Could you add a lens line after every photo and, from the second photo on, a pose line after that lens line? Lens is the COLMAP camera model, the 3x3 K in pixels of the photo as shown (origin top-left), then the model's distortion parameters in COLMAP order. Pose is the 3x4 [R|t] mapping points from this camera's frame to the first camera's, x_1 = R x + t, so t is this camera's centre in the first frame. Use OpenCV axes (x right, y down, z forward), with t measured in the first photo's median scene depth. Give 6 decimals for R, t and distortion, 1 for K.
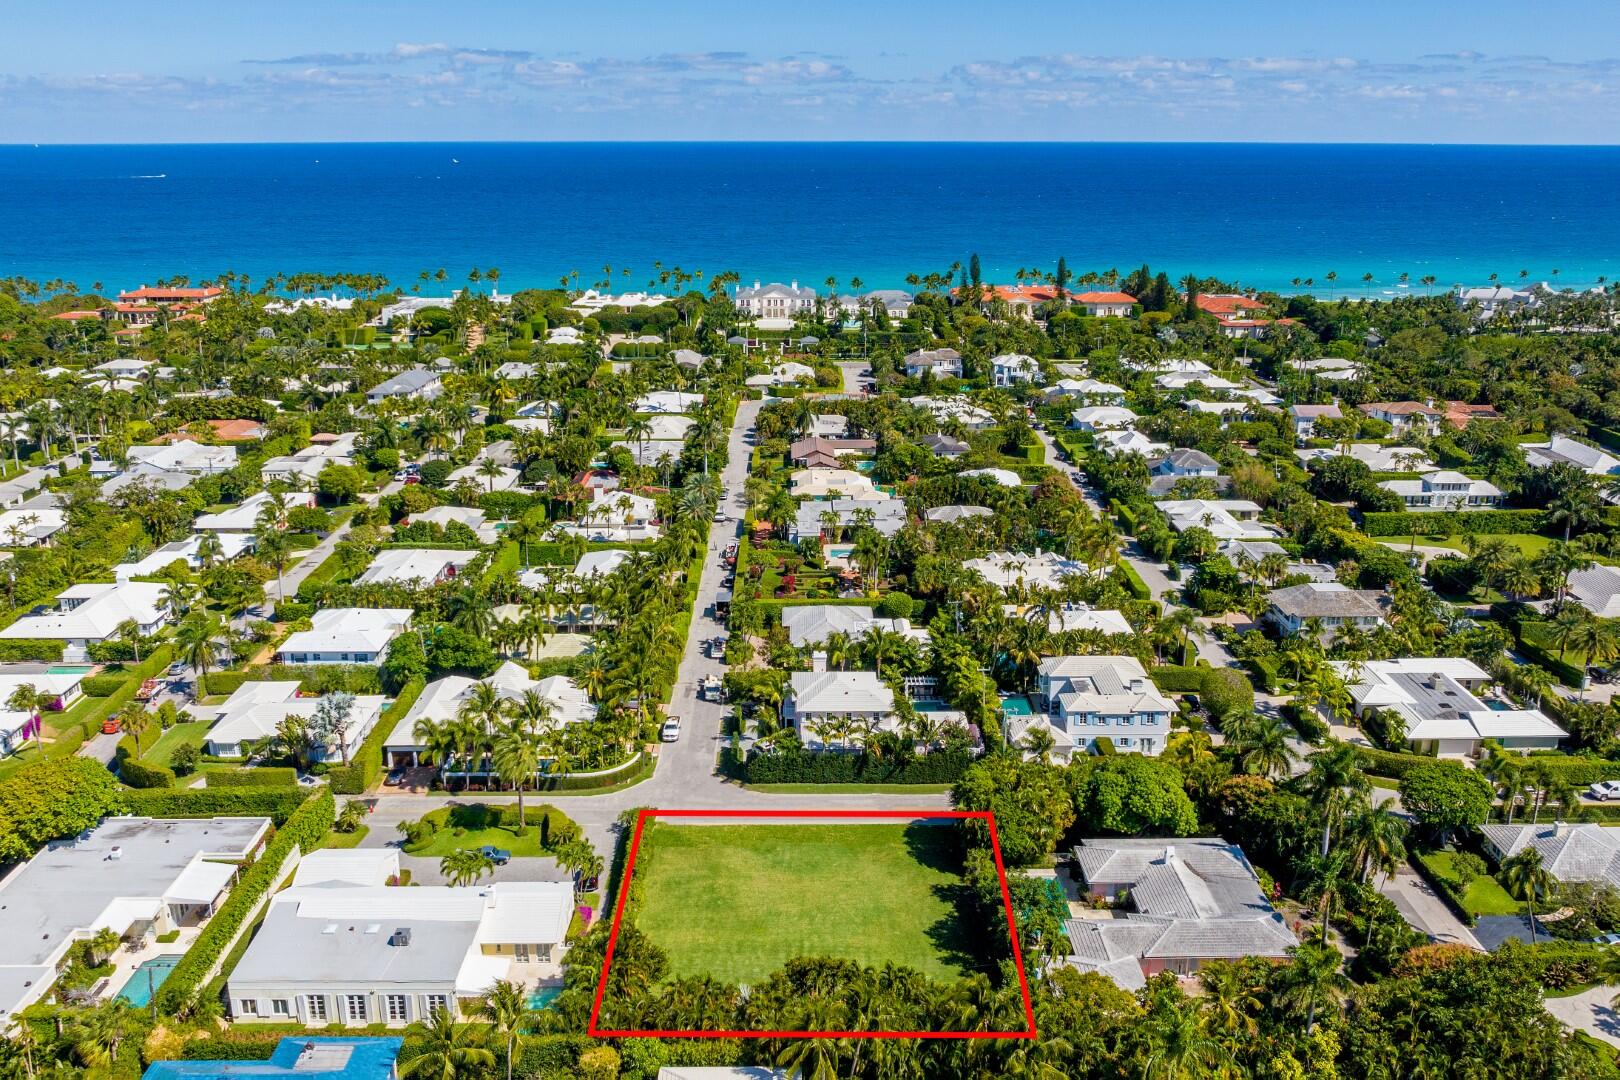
lens RADIAL K [[1184.4, 0, 810.0], [0, 1184.4, 540.0], [0, 0, 1]] dist [0.008575, -0.073870]
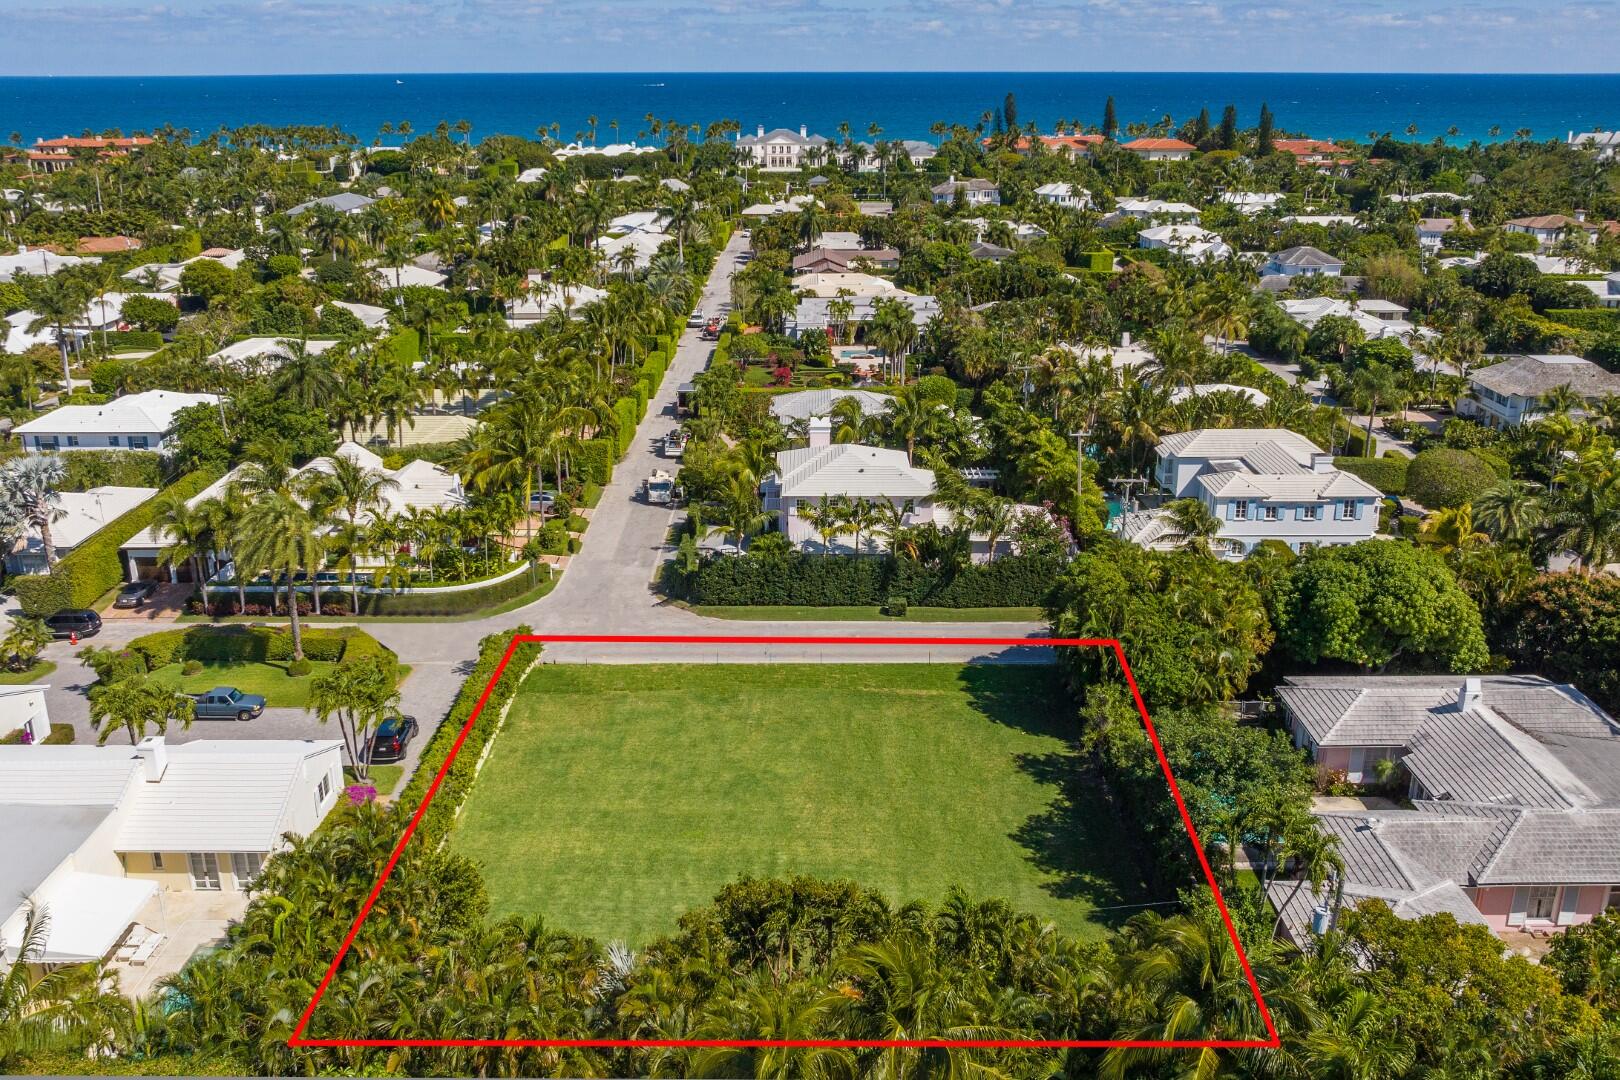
lens RADIAL K [[1133.8, 0, 810.0], [0, 1133.8, 540.0], [0, 0, 1]] dist [0.002082, -0.039846]
pose [[0.999873, -0.000924, -0.015914, 0.012941], [0.001527, 0.999281, 0.037891, 0.142094], [0.015868, -0.037911, 0.999155, 0.395271]]
